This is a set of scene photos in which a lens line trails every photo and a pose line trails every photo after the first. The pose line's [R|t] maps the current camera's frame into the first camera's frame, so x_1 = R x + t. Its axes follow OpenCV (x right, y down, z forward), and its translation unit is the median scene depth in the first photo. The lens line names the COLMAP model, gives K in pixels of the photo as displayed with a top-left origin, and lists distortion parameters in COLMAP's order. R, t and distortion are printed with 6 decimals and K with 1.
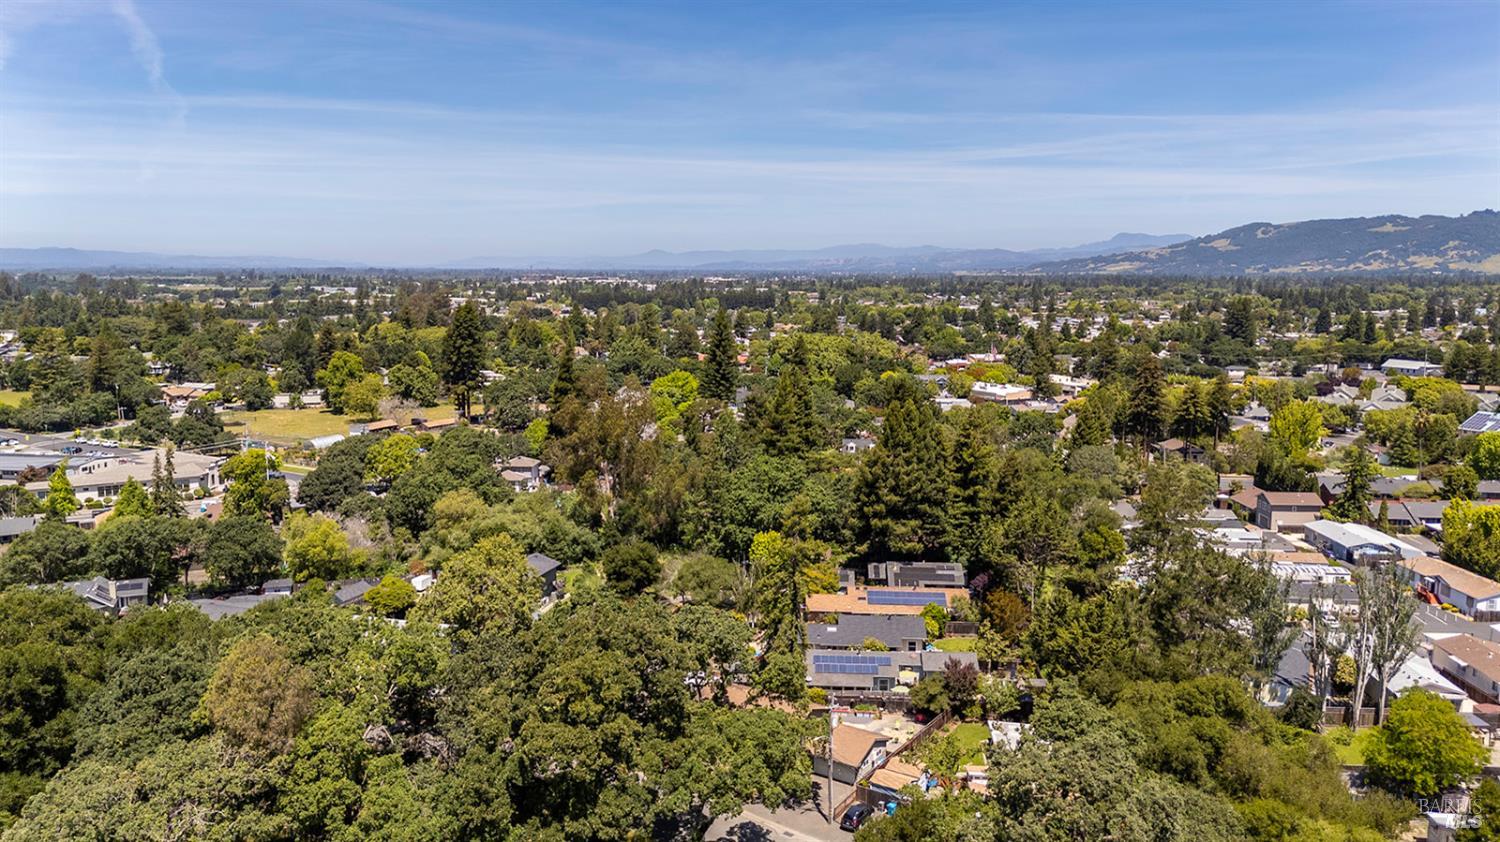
lens RADIAL K [[1097.7, 0, 750.0], [0, 1097.7, 421.0], [0, 0, 1]] dist [0.074164, -0.063499]
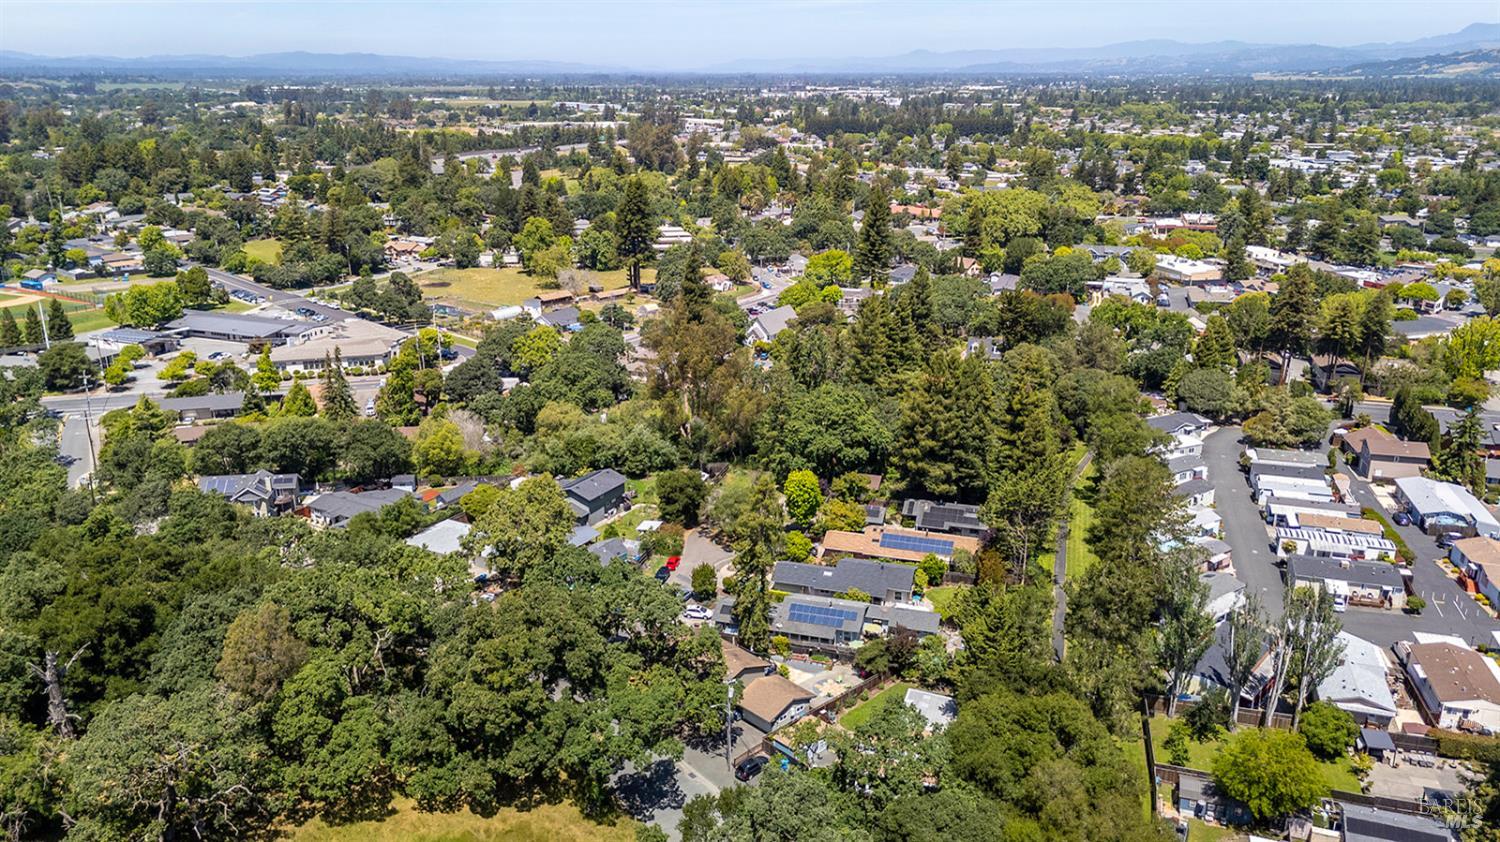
lens RADIAL K [[1097.7, 0, 750.0], [0, 1097.7, 421.0], [0, 0, 1]] dist [0.074164, -0.063499]
pose [[0.974621, 0.065579, -0.214043, 0.176814], [-0.029282, 0.985261, 0.168531, -0.117429], [0.221940, -0.157986, 0.962176, -0.053180]]
